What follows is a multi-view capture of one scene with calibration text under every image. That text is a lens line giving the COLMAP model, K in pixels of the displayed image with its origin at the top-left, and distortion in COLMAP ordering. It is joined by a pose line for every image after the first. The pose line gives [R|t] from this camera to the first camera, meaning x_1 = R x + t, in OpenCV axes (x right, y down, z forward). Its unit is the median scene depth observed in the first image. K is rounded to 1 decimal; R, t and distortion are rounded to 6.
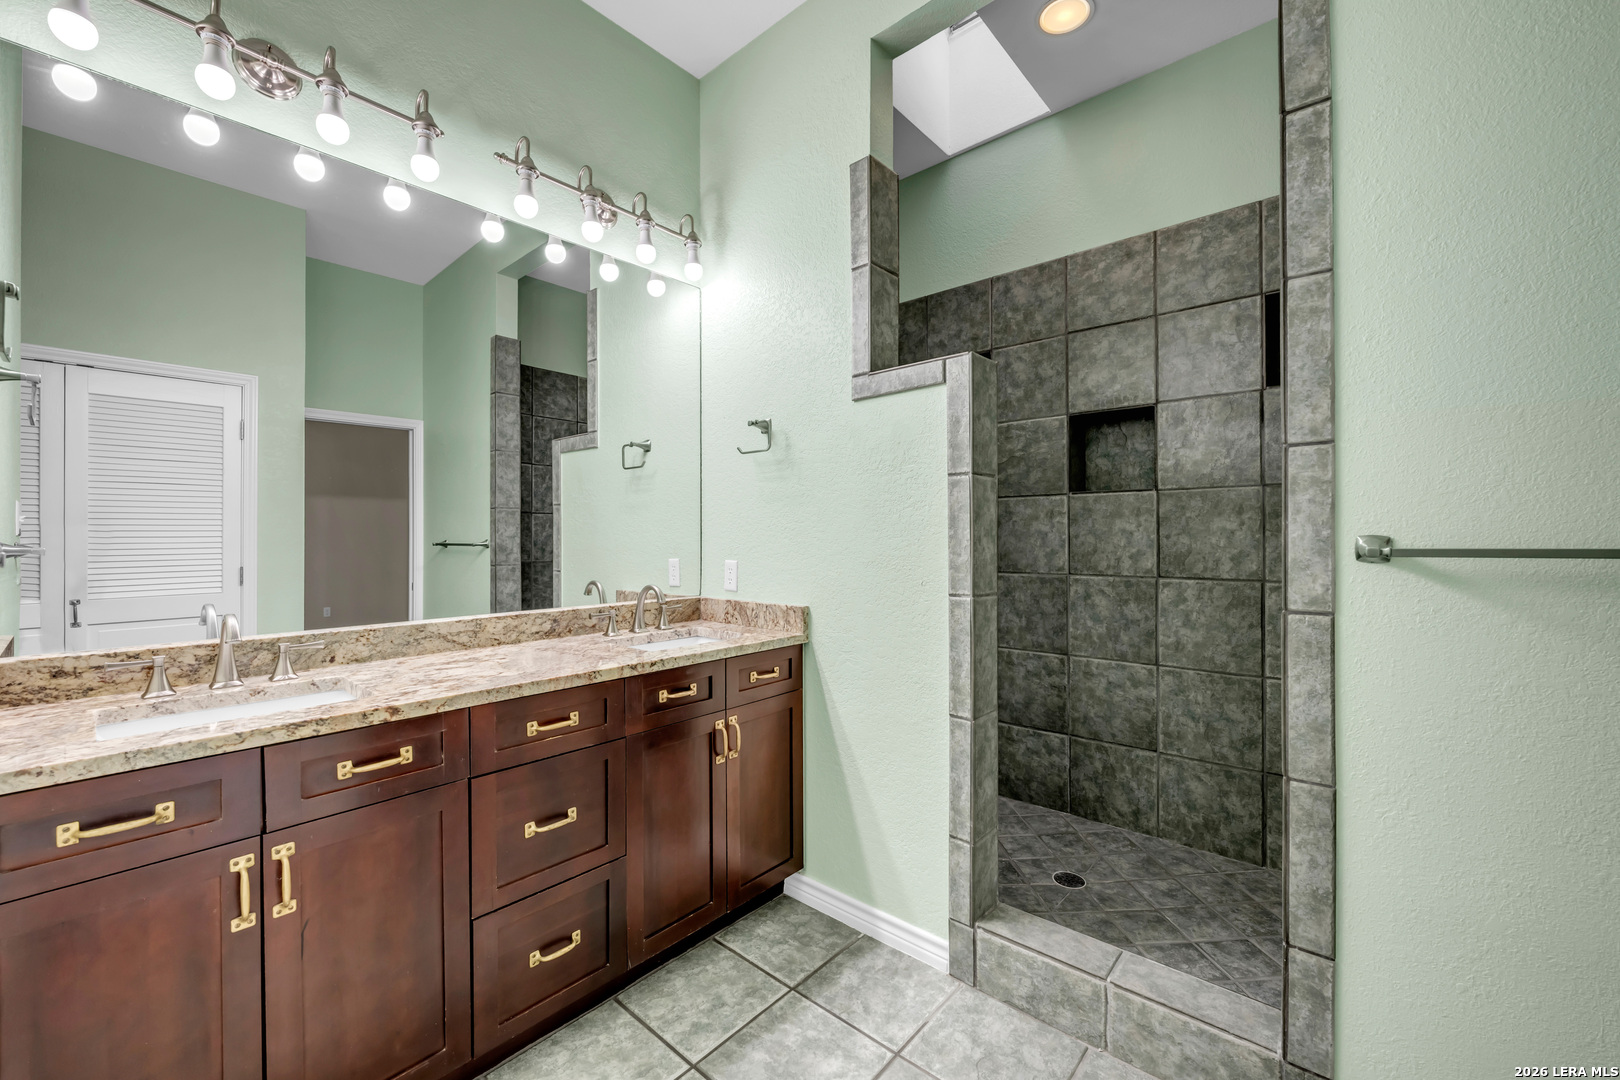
lens RADIAL K [[638.9, 0, 810.1], [0, 638.9, 536.8], [0, 0, 1]] dist [-0.000026, 0.000180]
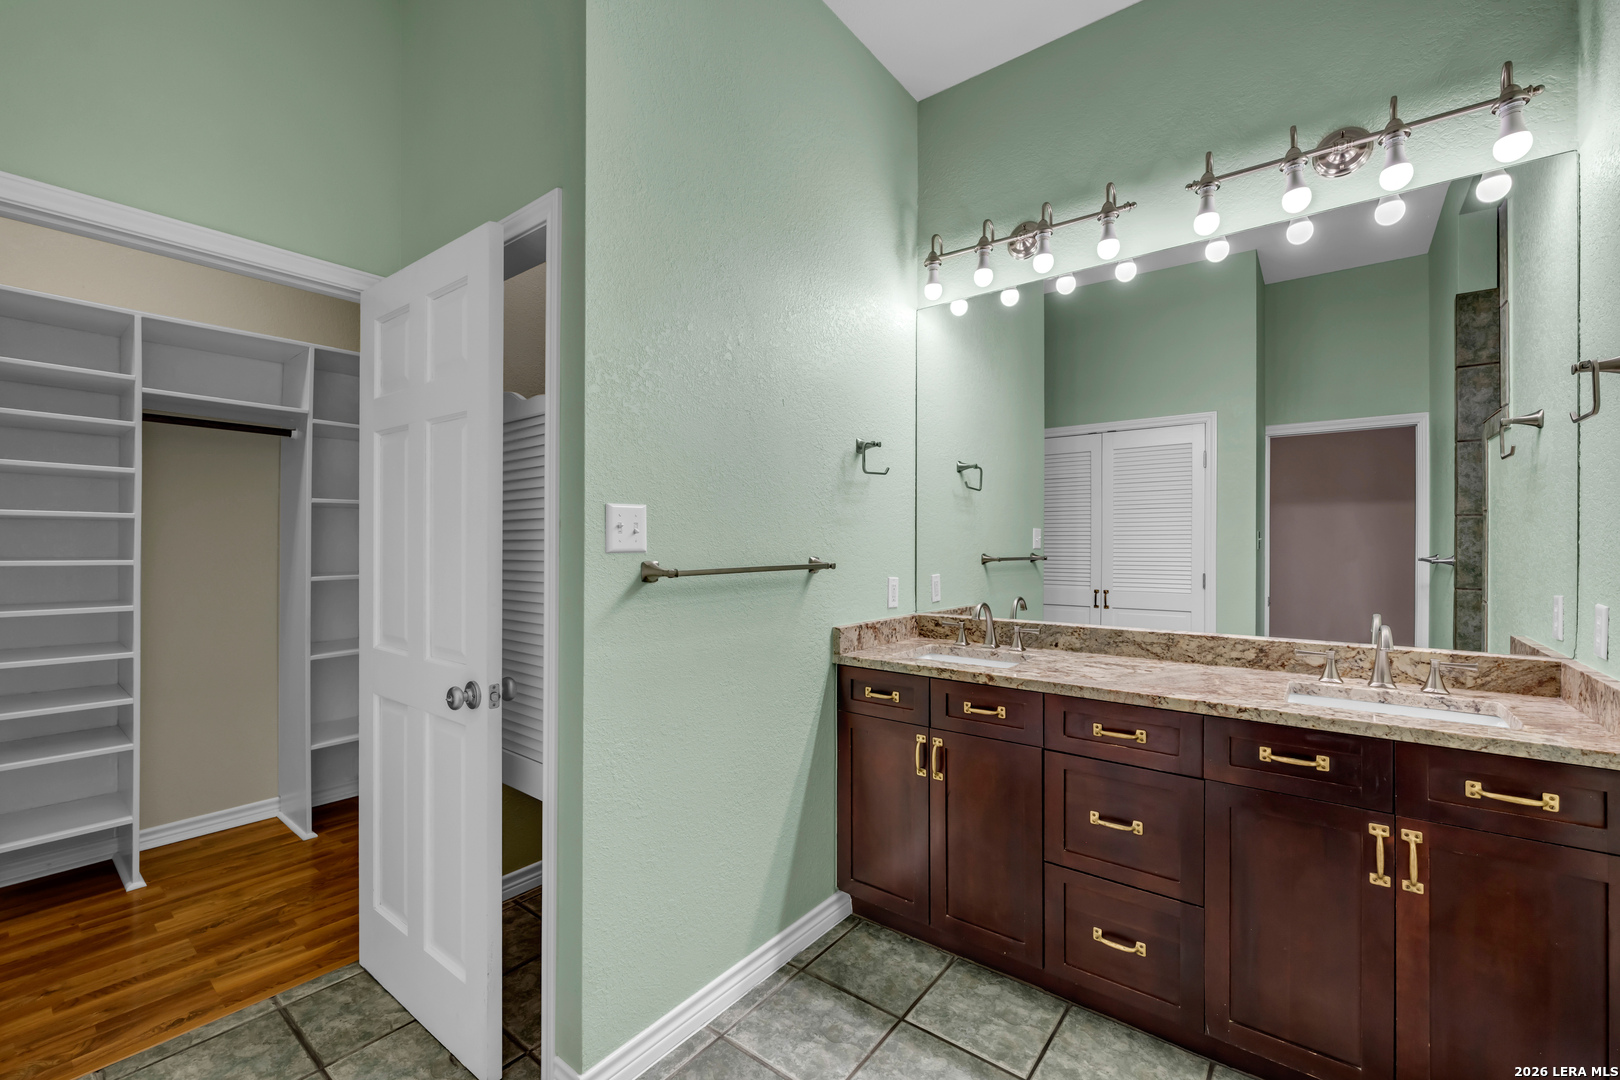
lens RADIAL K [[676.2, 0, 810.0], [0, 676.2, 540.0], [0, 0, 1]] dist [0.000102, -0.000168]
pose [[0.060495, -0.001380, -0.998168, 0.630360], [0.000433, 0.999999, -0.001356, -0.029532], [0.998168, -0.000351, 0.060495, 0.362757]]
